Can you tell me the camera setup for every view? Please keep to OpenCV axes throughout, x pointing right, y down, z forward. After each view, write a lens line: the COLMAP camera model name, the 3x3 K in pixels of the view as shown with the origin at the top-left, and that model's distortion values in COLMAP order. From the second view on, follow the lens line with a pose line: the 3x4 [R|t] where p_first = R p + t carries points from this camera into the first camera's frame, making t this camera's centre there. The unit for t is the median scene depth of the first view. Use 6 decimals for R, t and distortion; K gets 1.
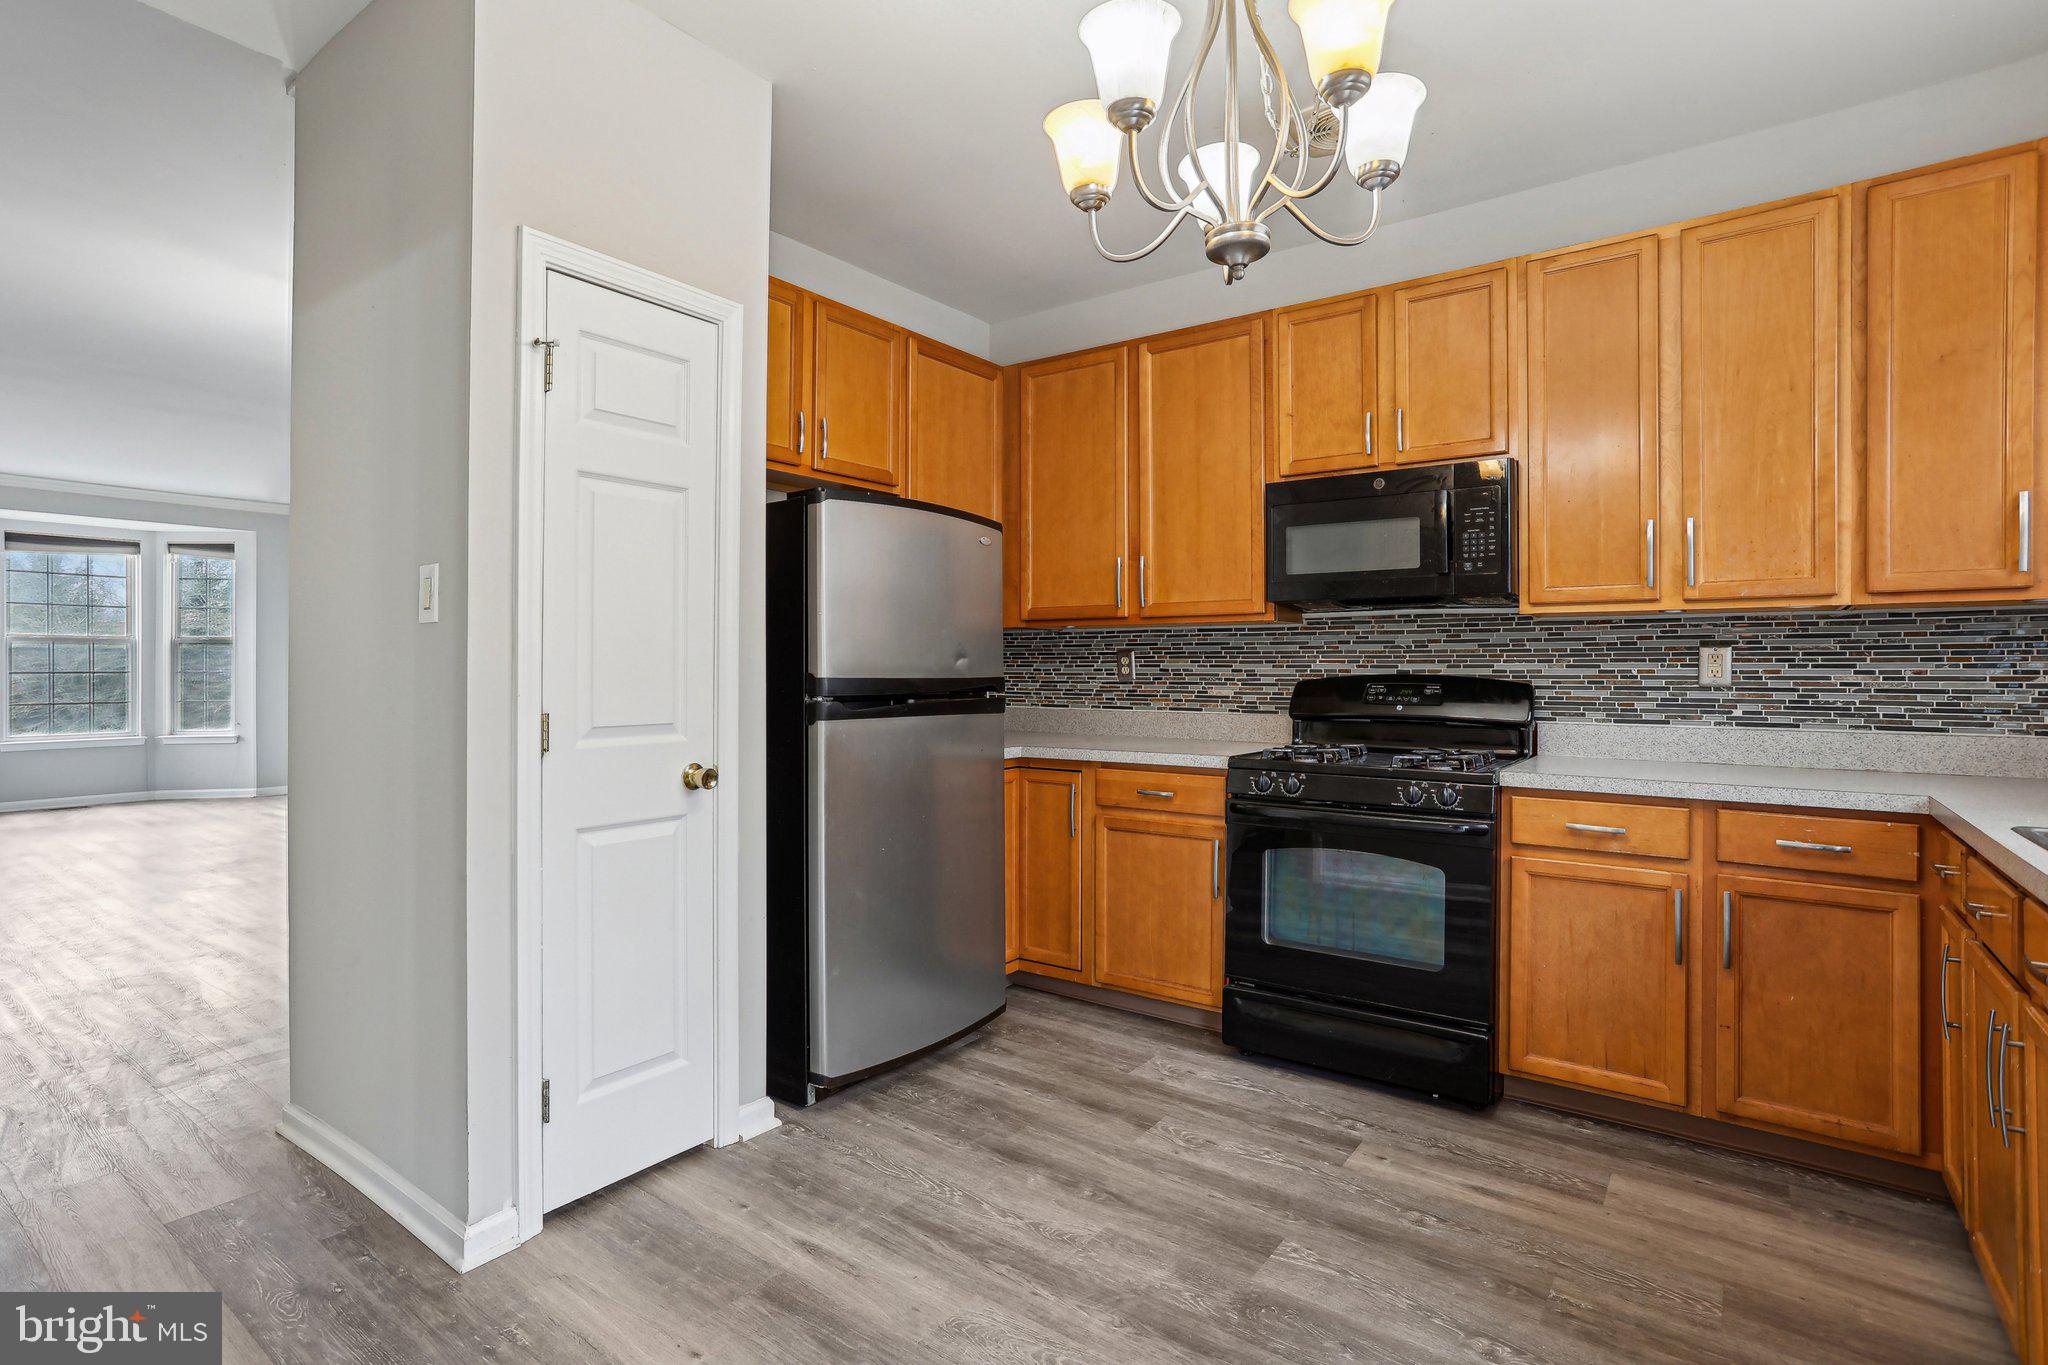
lens RADIAL K [[1018.2, 0, 1002.4], [0, 1018.2, 663.7], [0, 0, 1]] dist [-0.070145, 0.043331]
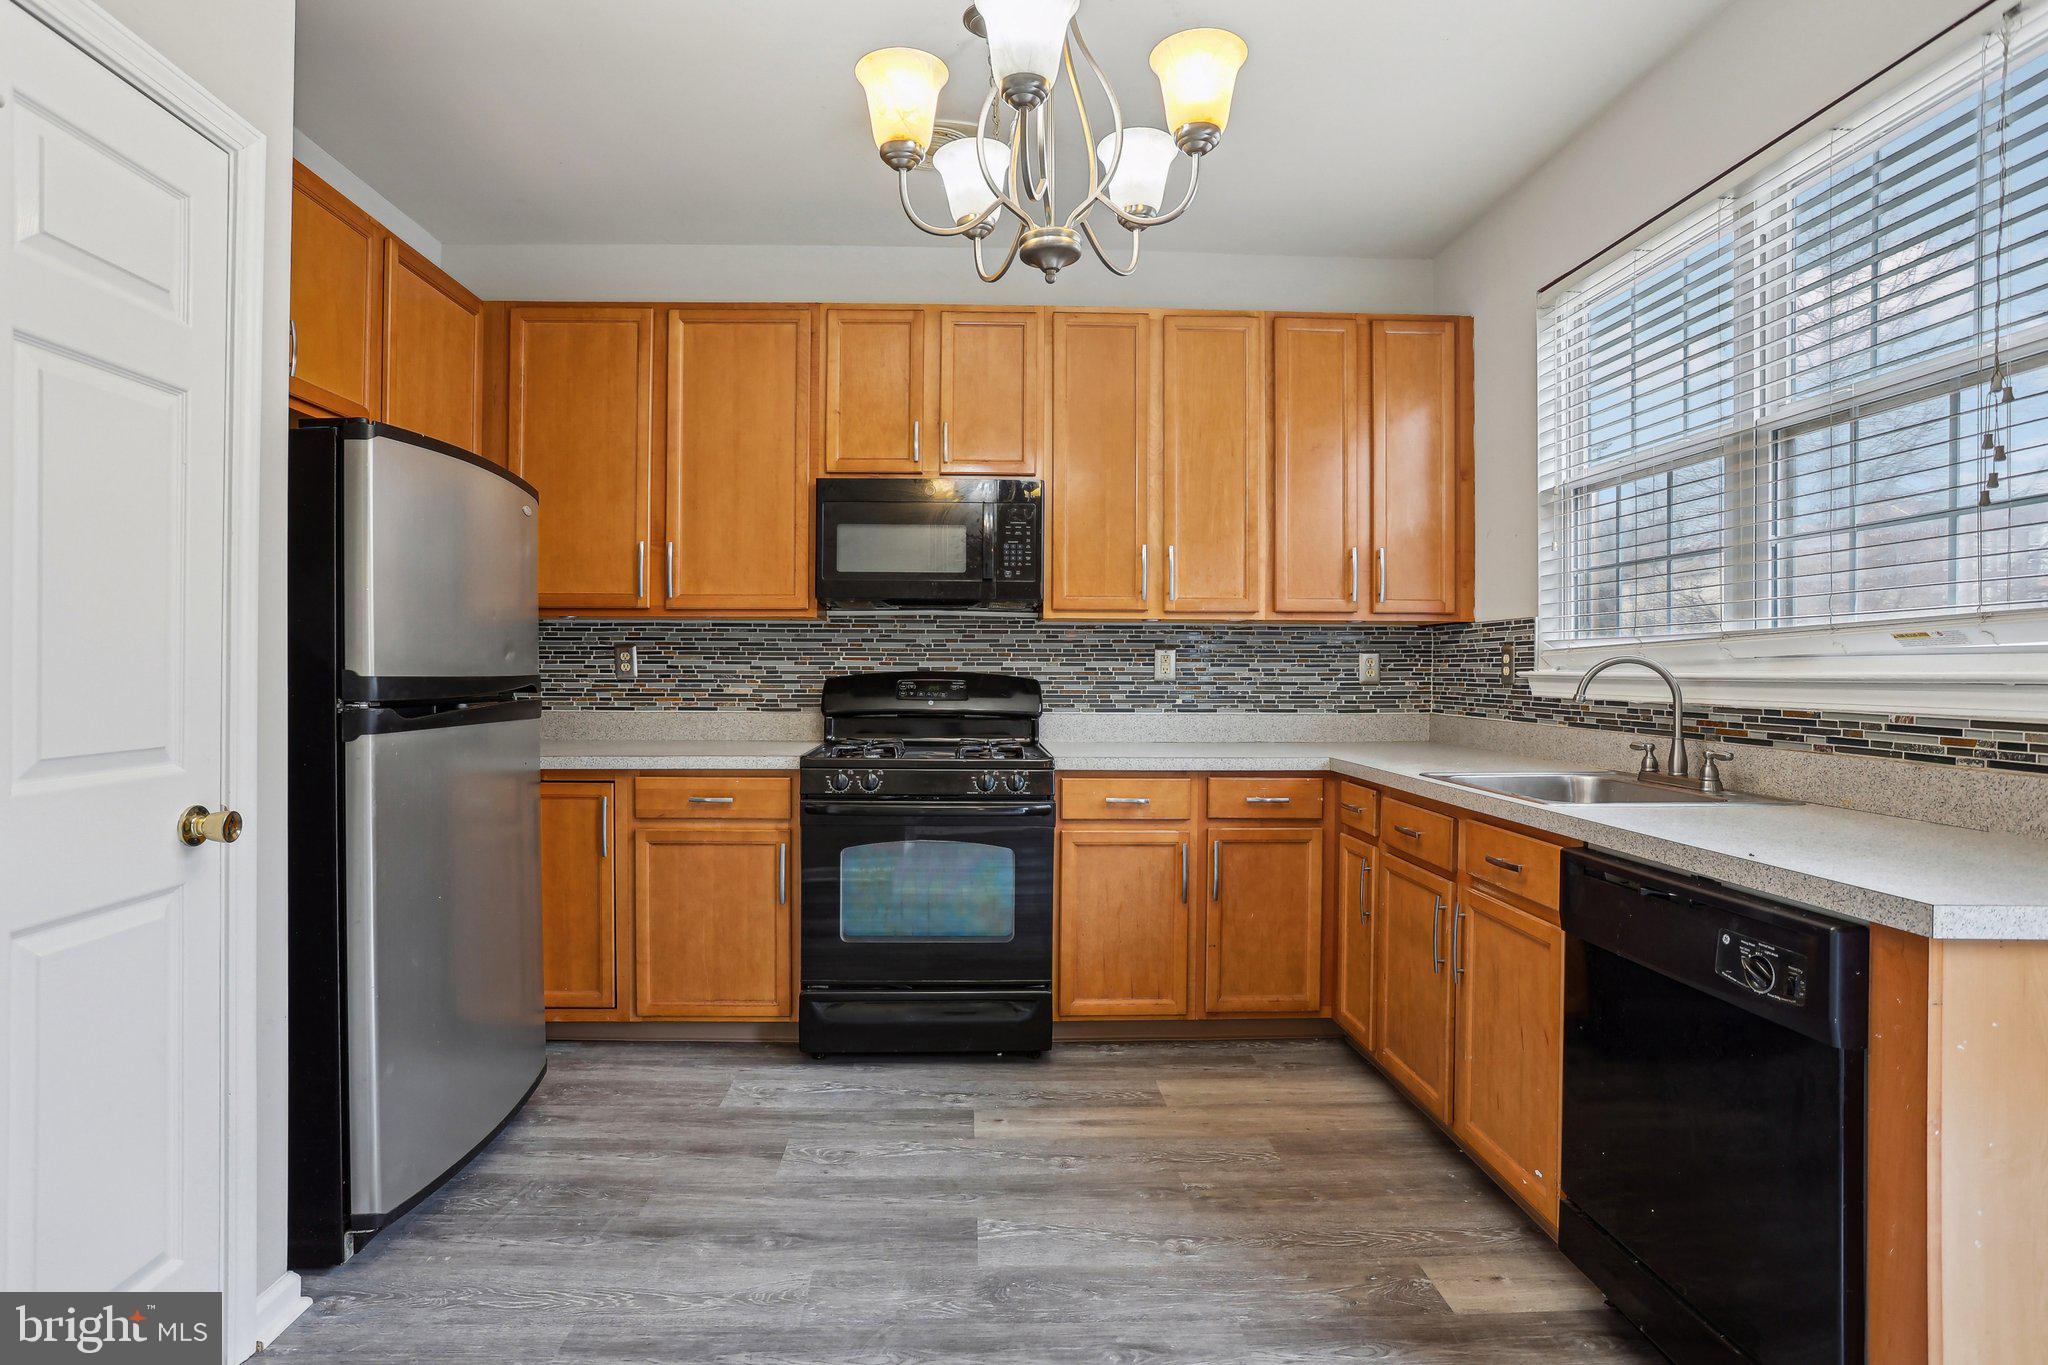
lens RADIAL K [[1010.4, 0, 1018.5], [0, 1010.4, 668.5], [0, 0, 1]] dist [-0.072022, 0.033860]
pose [[0.771746, 0.001009, 0.635930, -0.256240], [-0.006058, 0.999965, 0.005765, 0.000965], [-0.635902, -0.008302, 0.771725, 0.141078]]
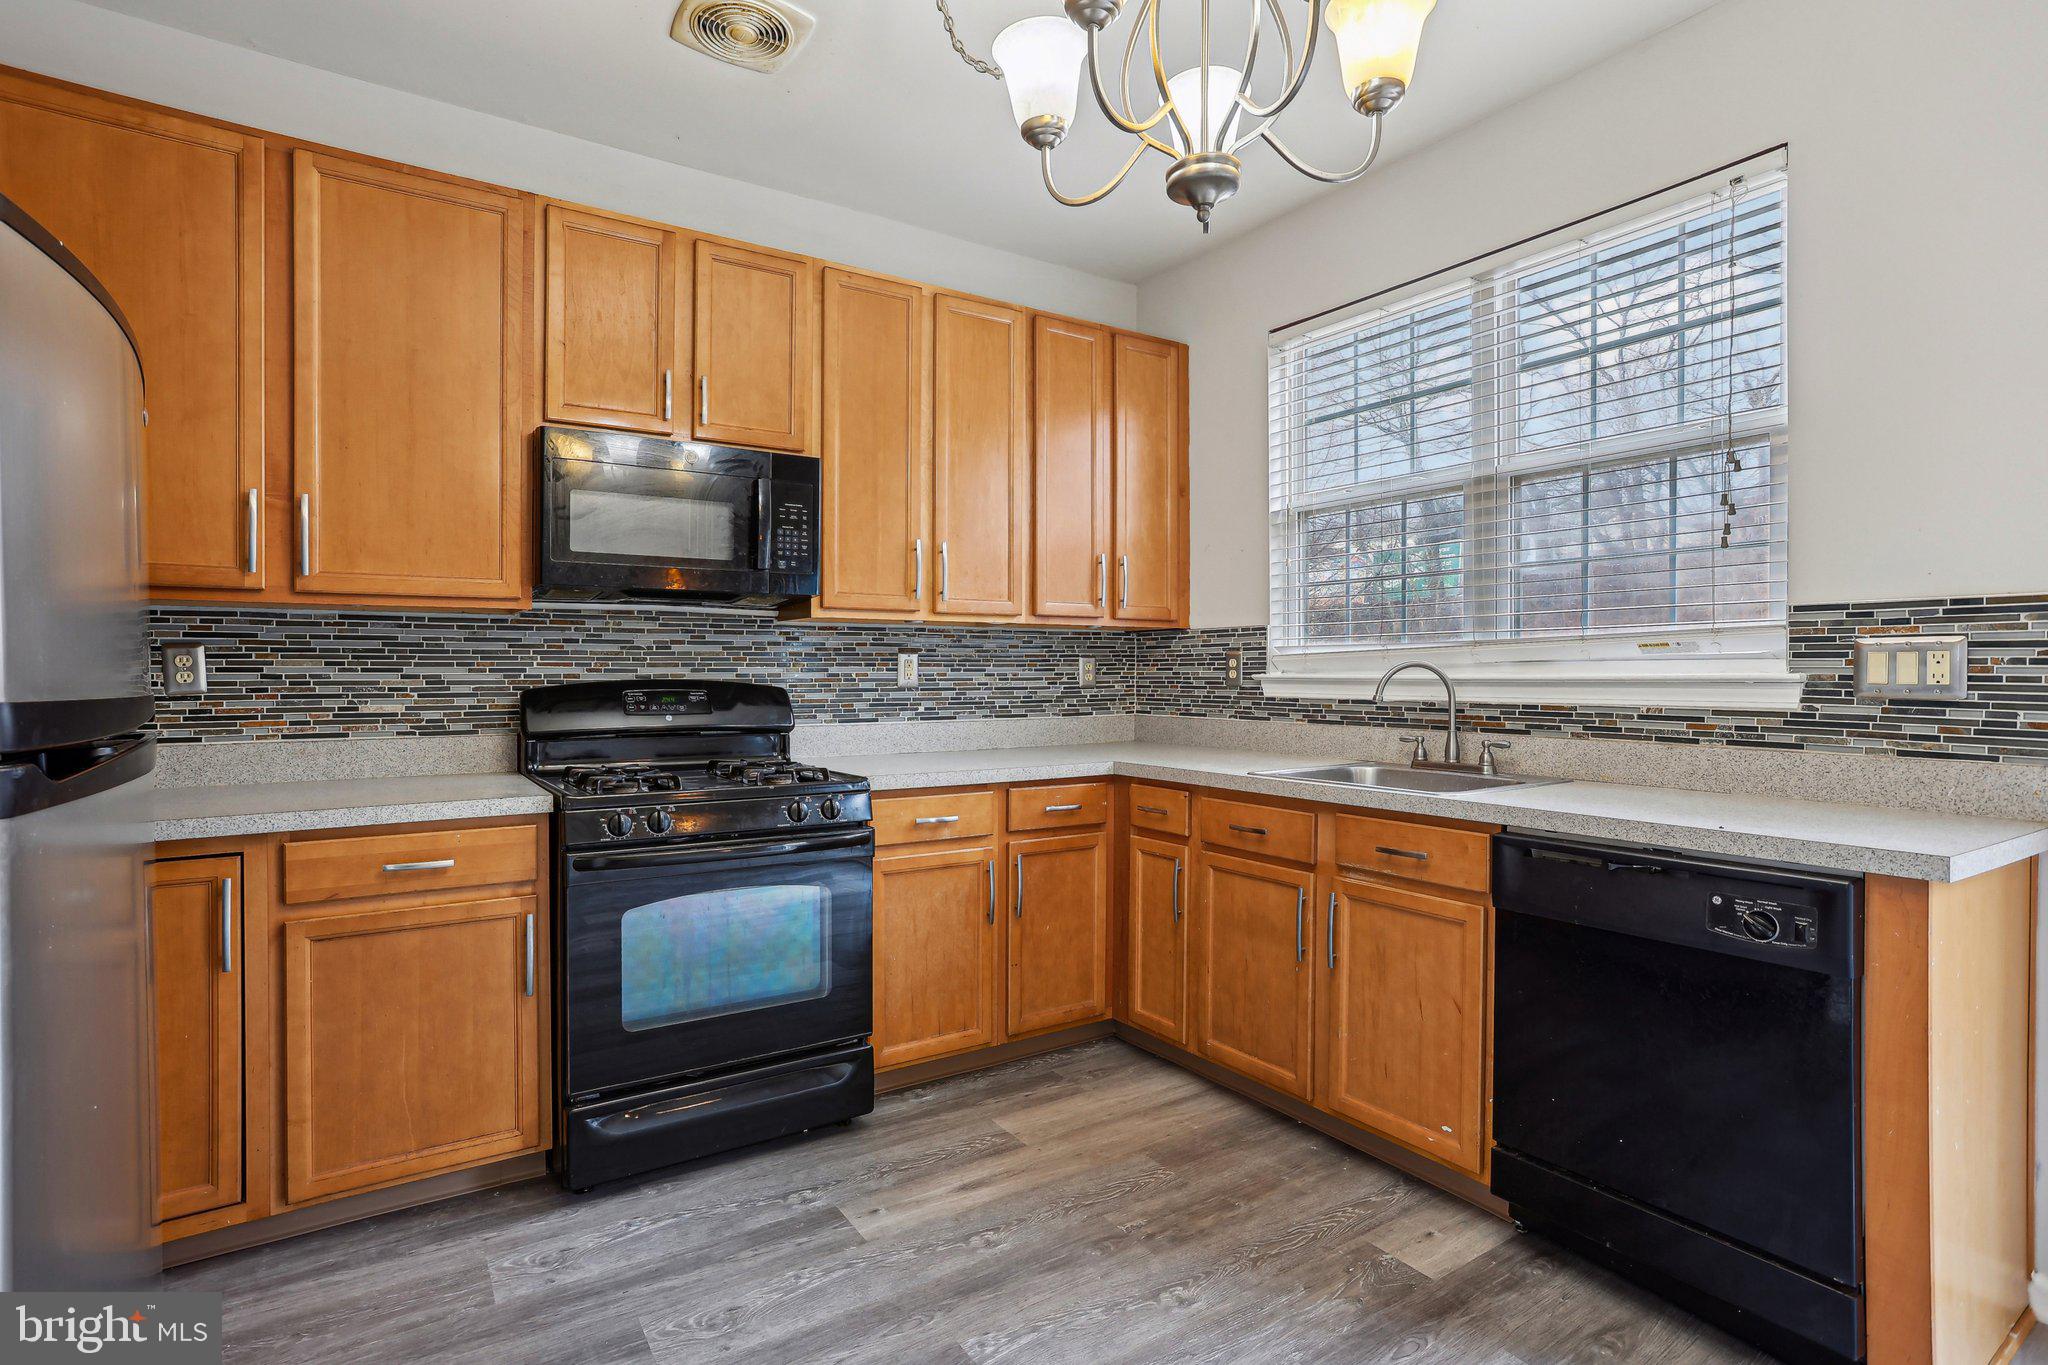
lens RADIAL K [[988.4, 0, 1024.1], [0, 988.4, 678.5], [0, 0, 1]] dist [-0.068217, 0.040978]
pose [[0.341539, -0.008631, 0.939828, -0.355803], [-0.002312, 0.999947, 0.010023, 0.000573], [-0.939865, -0.005596, 0.341501, 0.507709]]
